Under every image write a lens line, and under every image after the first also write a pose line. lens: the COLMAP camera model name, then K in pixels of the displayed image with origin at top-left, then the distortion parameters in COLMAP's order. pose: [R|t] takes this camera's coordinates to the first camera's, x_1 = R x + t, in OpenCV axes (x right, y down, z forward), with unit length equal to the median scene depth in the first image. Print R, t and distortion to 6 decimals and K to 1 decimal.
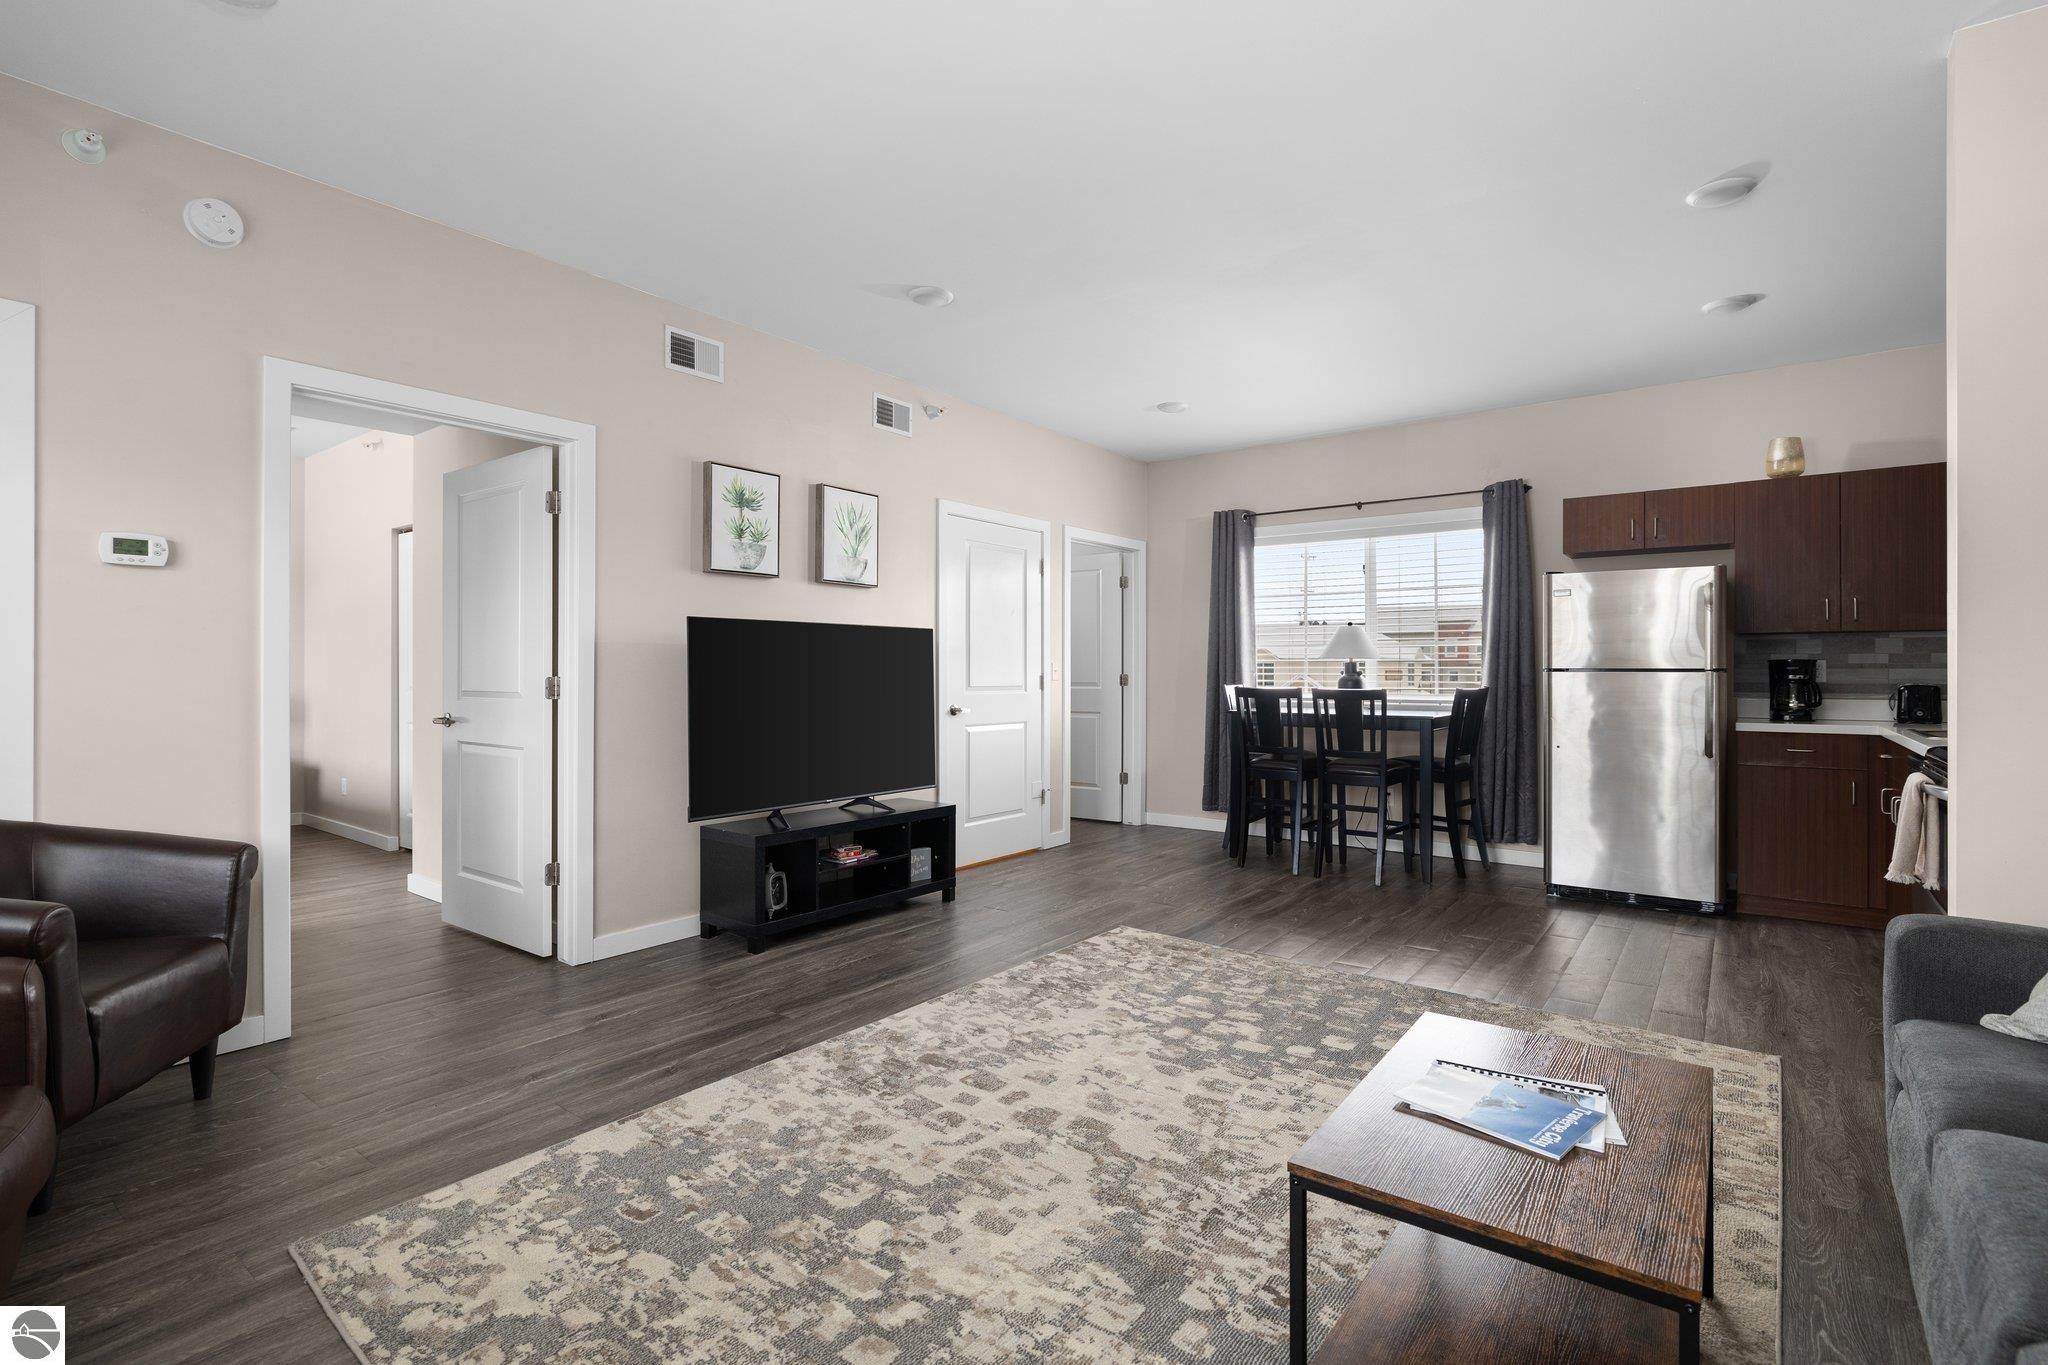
lens RADIAL K [[968.0, 0, 1027.5], [0, 968.0, 672.8], [0, 0, 1]] dist [-0.002401, 0.000323]
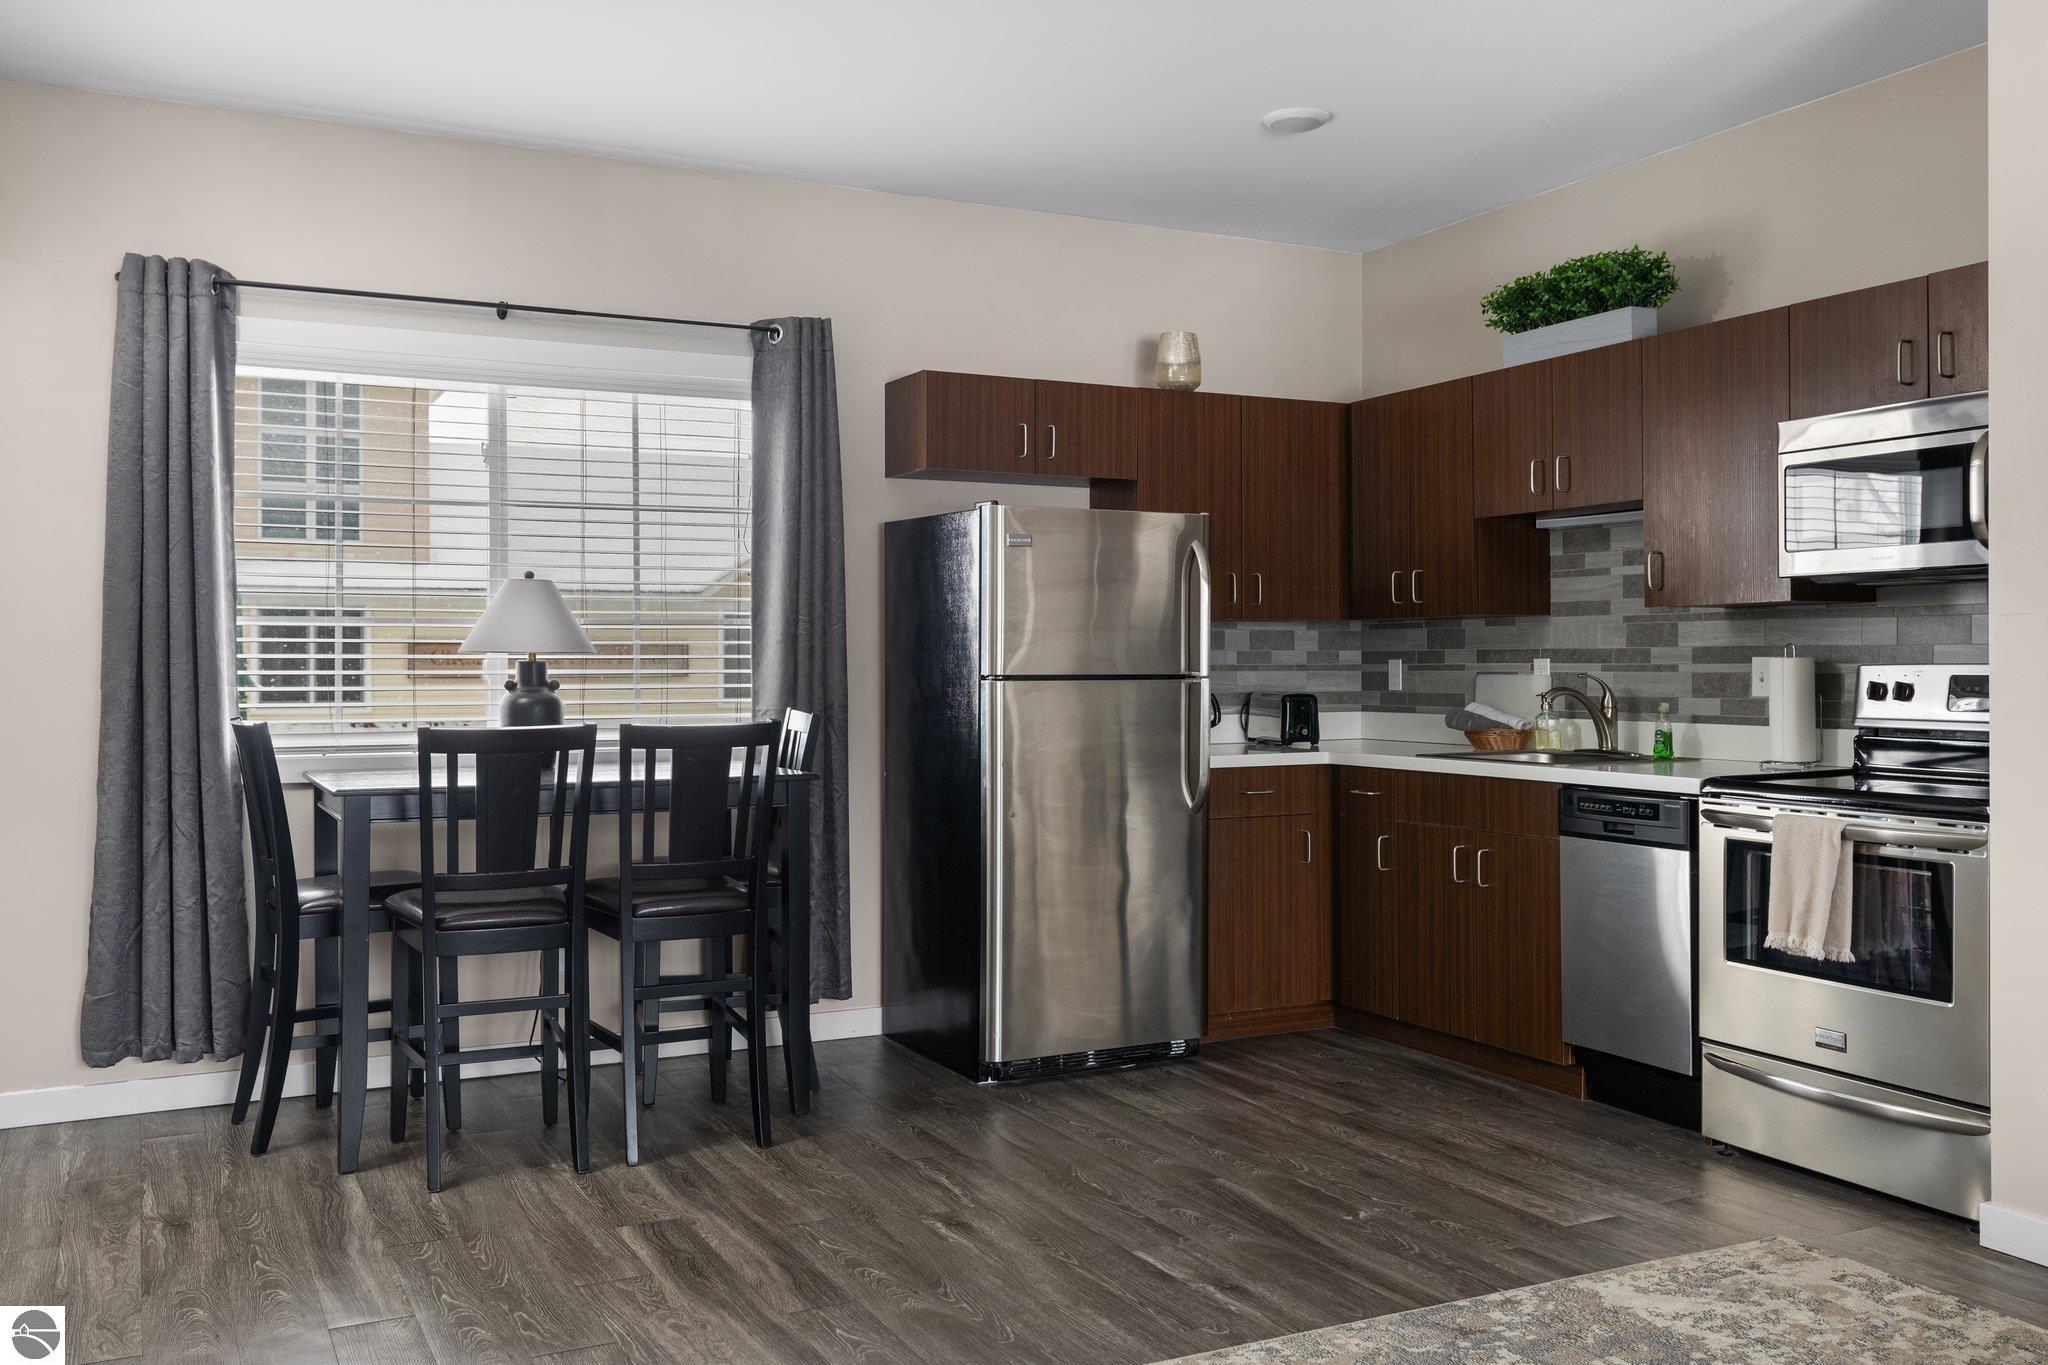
lens RADIAL K [[1727.4, 0, 1001.9], [0, 1727.4, 663.2], [0, 0, 1]] dist [-0.001337, 0.006247]
pose [[0.445605, -0.001340, 0.895228, -0.518417], [0.002051, 0.999998, 0.000476, -0.016925], [-0.895227, 0.001624, 0.445607, 0.830110]]
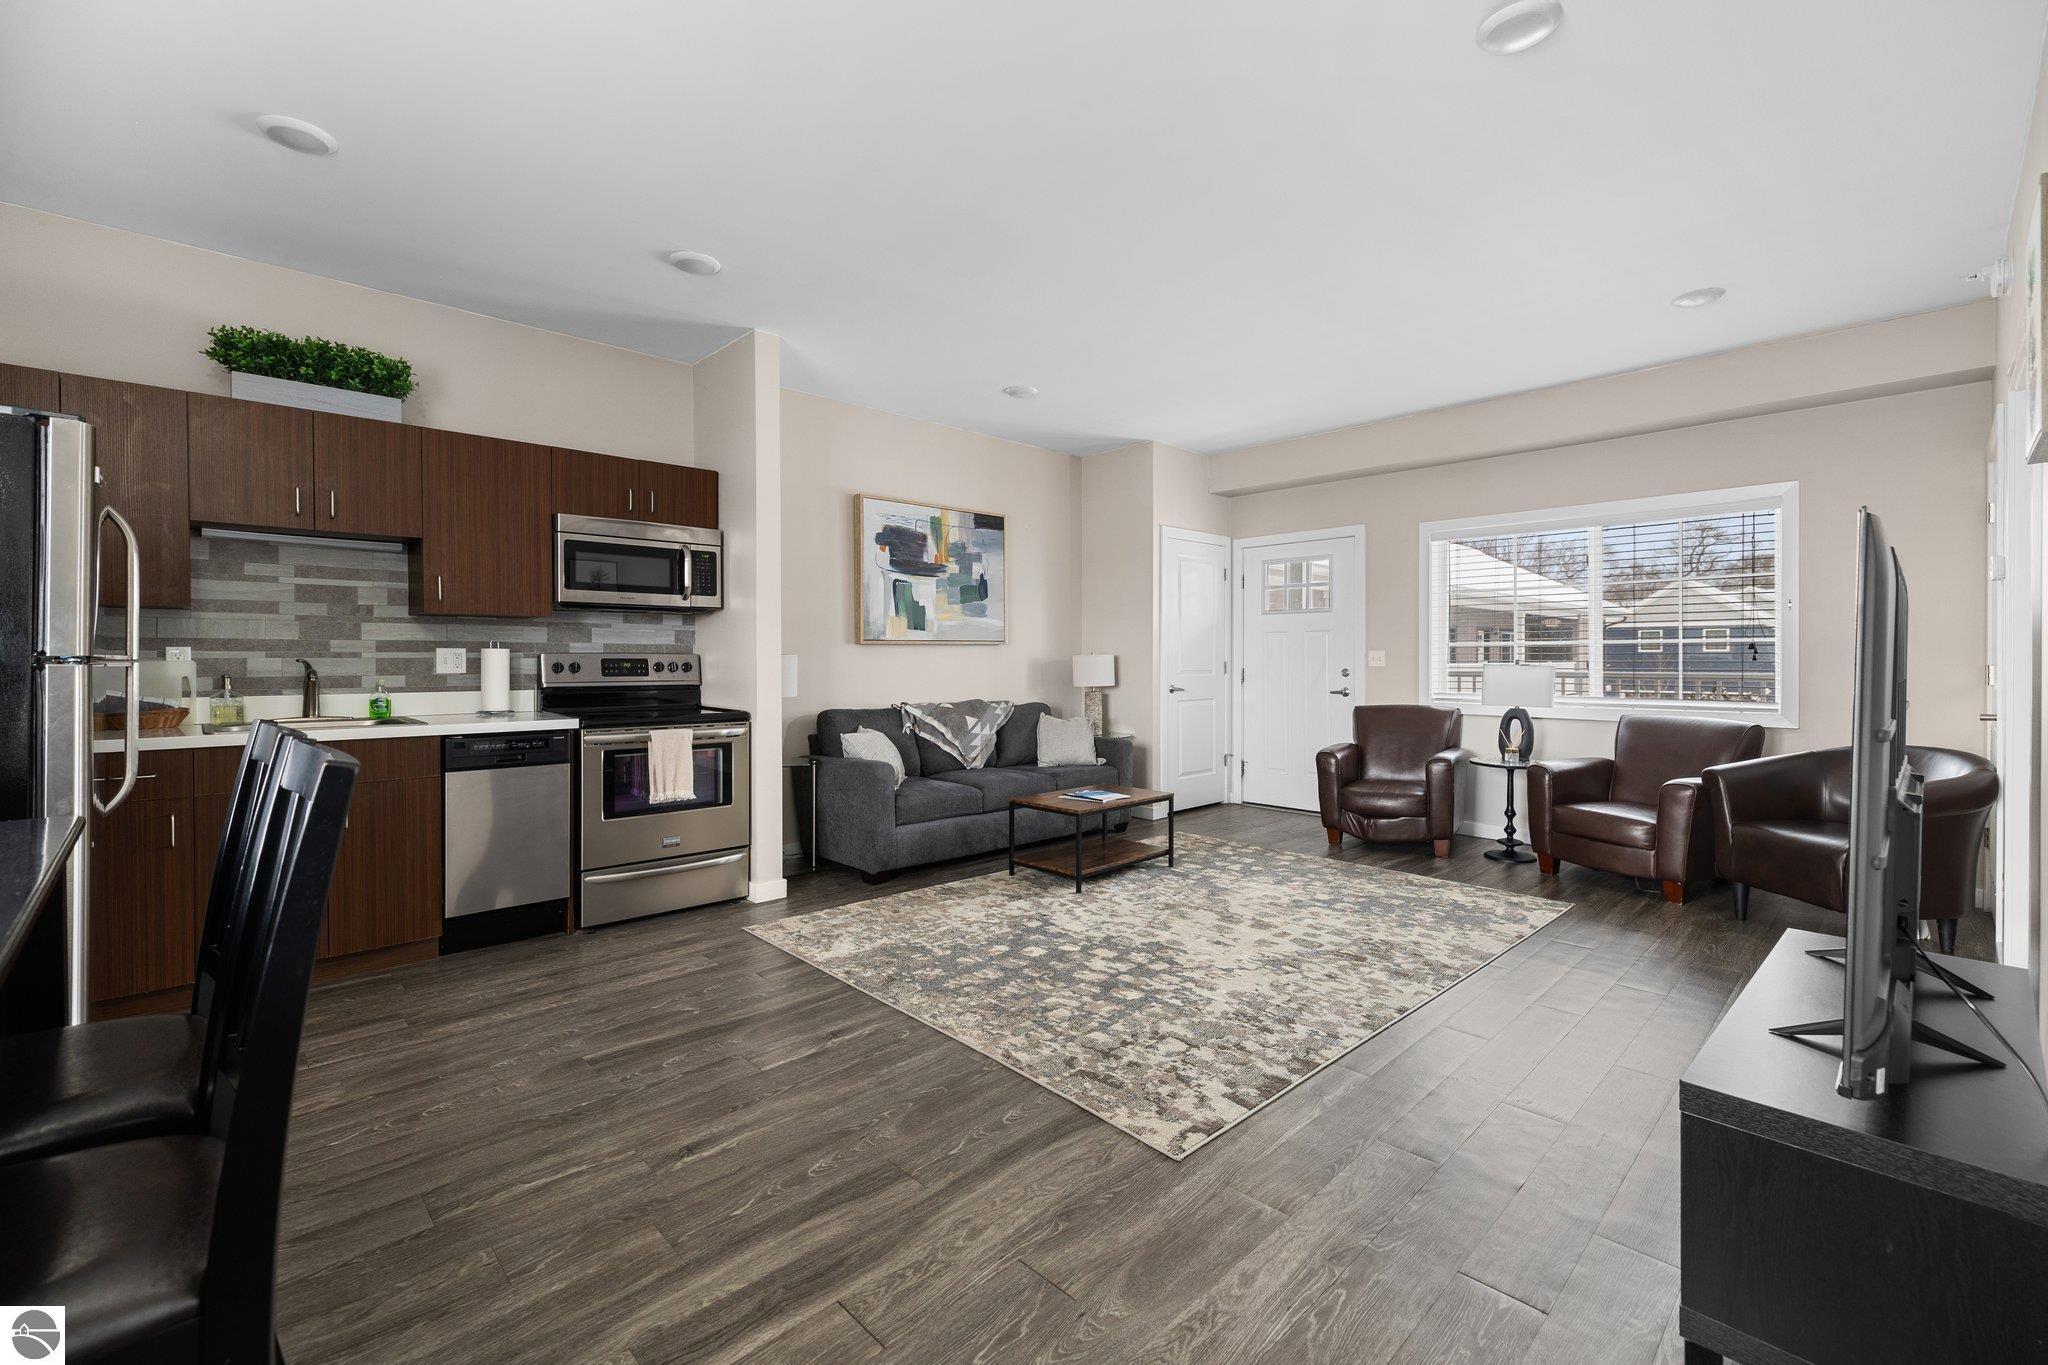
lens RADIAL K [[862.7, 0, 1021.0], [0, 862.7, 667.3], [0, 0, 1]] dist [-0.003668, -0.000419]
pose [[-0.987238, -0.001415, 0.159243, 0.142647], [-0.000096, 0.999966, 0.008290, -0.003933], [-0.159250, 0.008169, -0.987205, 1.933348]]
